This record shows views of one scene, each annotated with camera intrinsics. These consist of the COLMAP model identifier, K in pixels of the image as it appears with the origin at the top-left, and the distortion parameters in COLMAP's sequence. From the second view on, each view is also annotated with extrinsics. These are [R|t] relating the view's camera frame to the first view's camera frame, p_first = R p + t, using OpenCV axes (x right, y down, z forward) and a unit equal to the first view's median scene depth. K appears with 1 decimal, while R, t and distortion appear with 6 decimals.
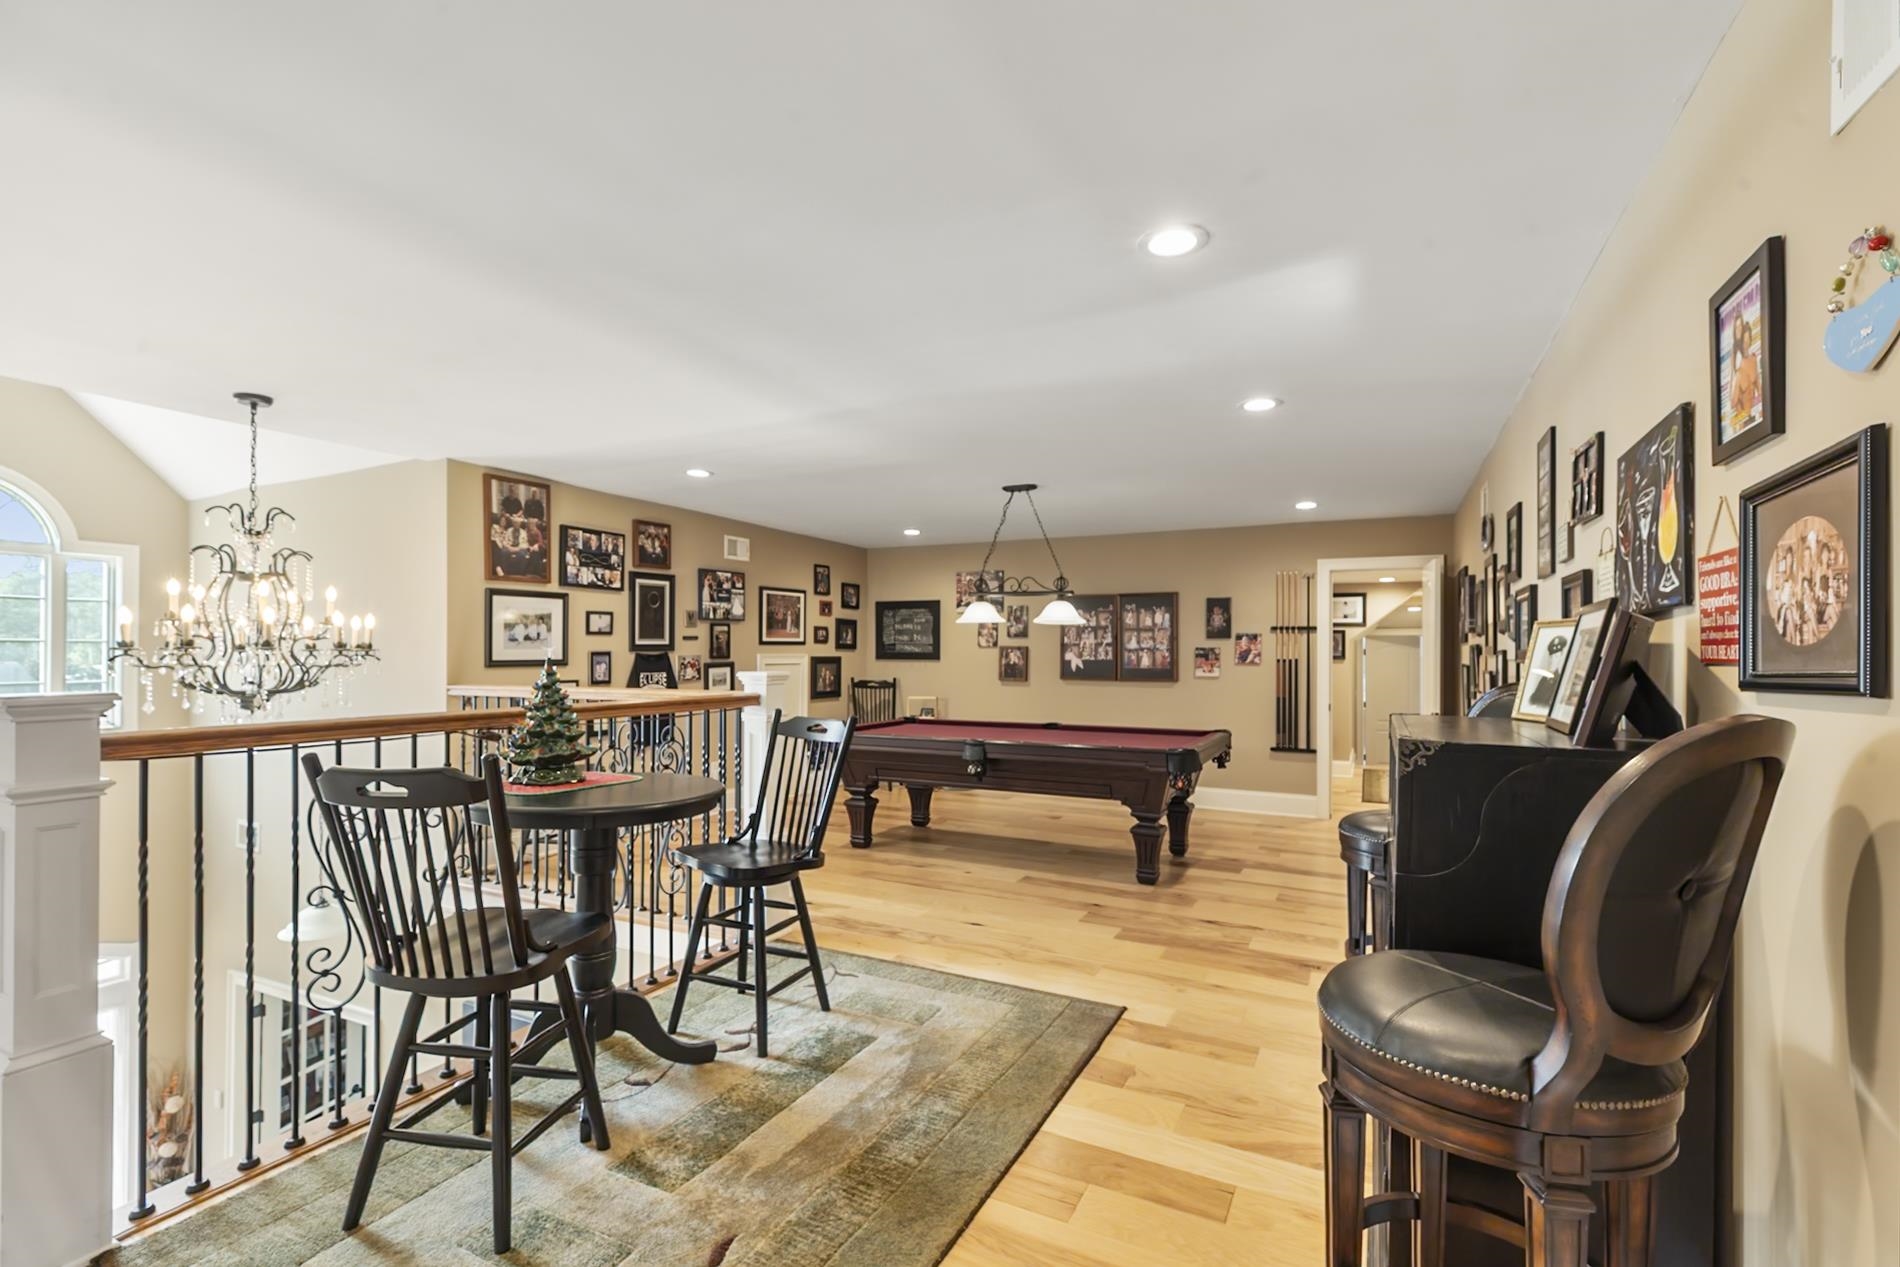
lens RADIAL K [[849.8, 0, 947.8], [0, 849.8, 648.3], [0, 0, 1]] dist [0.010614, 0.000059]
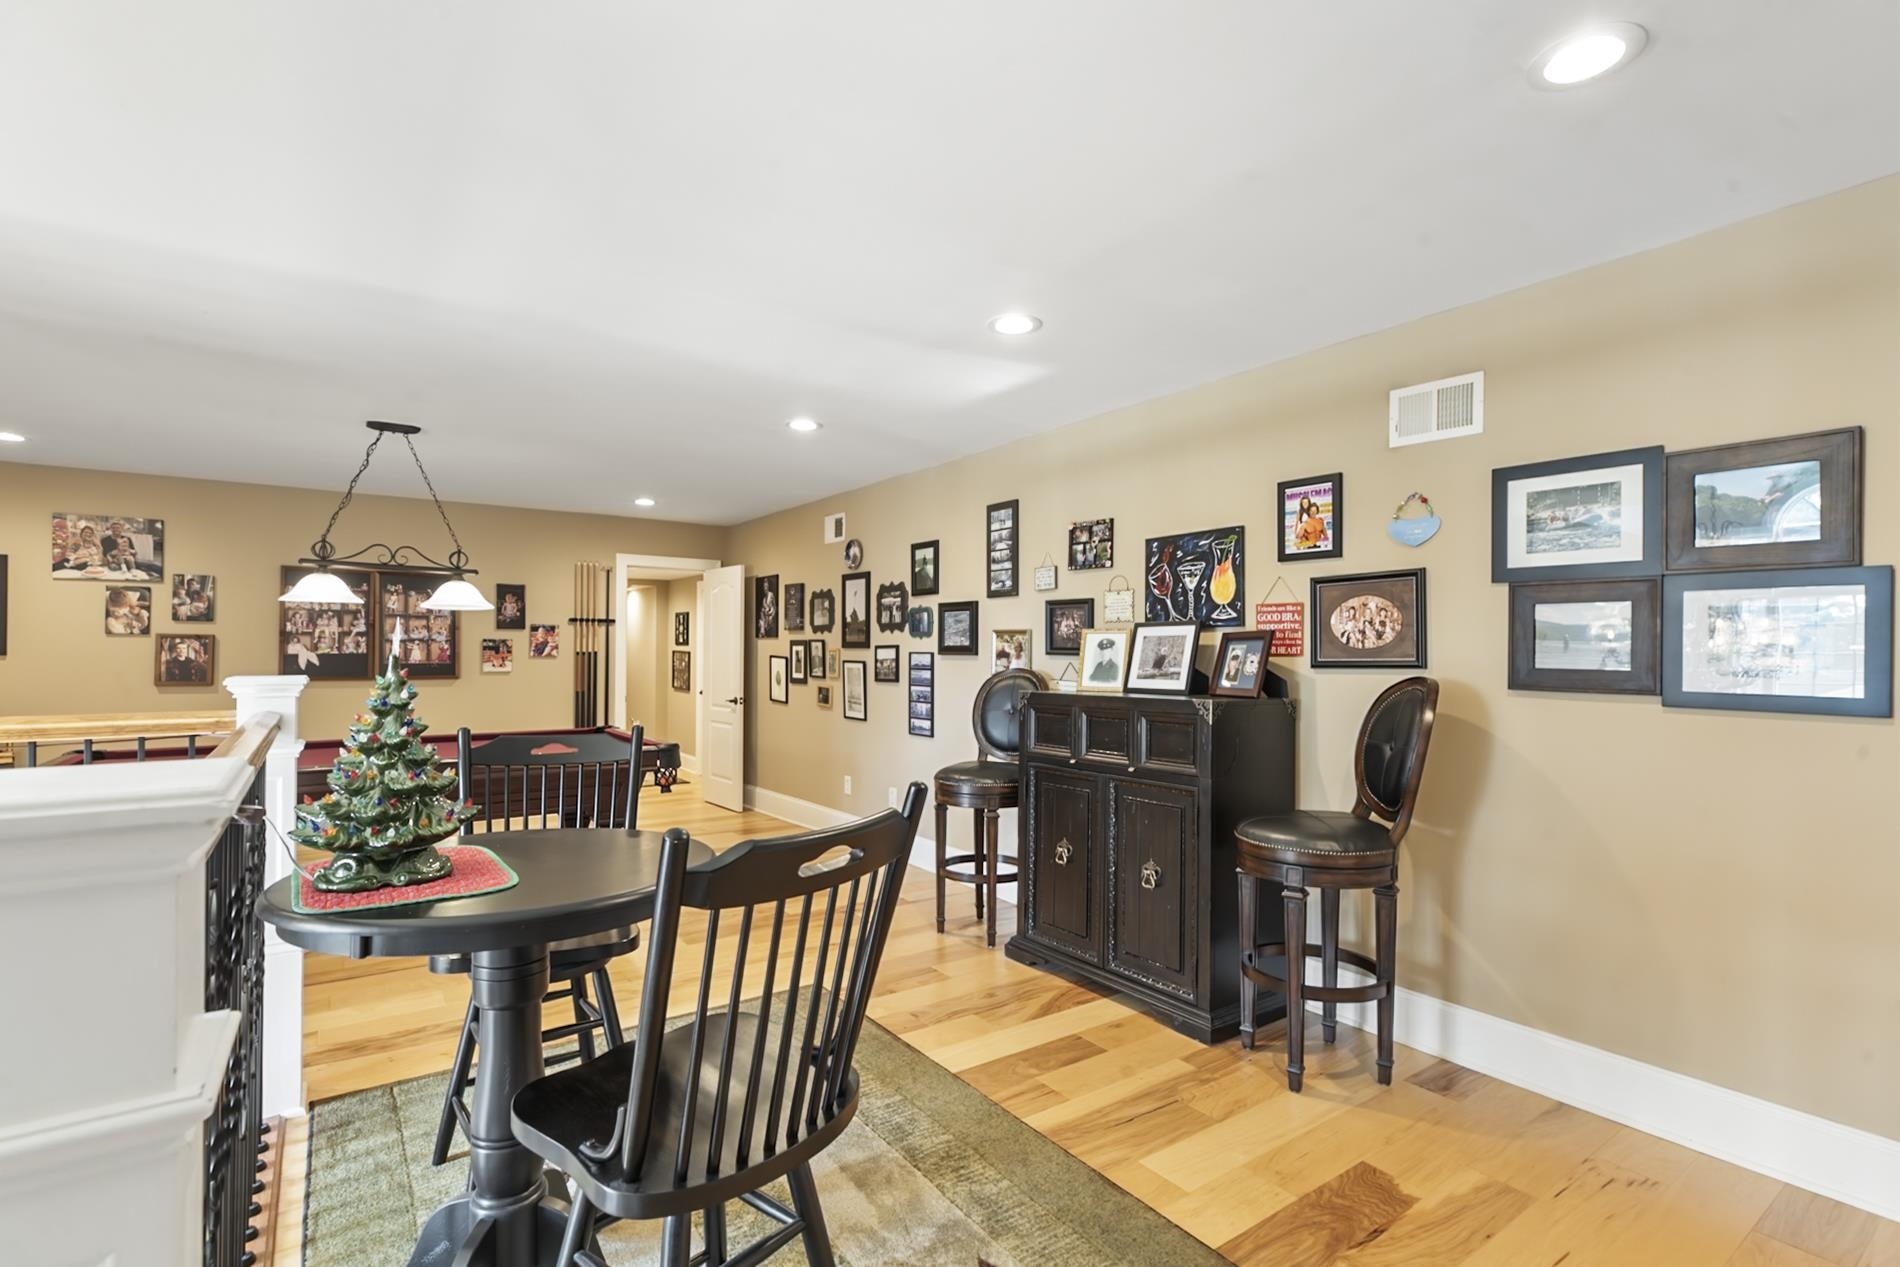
lens RADIAL K [[876.6, 0, 964.7], [0, 876.6, 645.0], [0, 0, 1]] dist [-0.000829, -0.000851]
pose [[0.454780, 0.001719, 0.890602, -0.308239], [-0.008939, 0.999957, 0.002635, -0.001593], [-0.890559, -0.009159, 0.454776, 0.156776]]
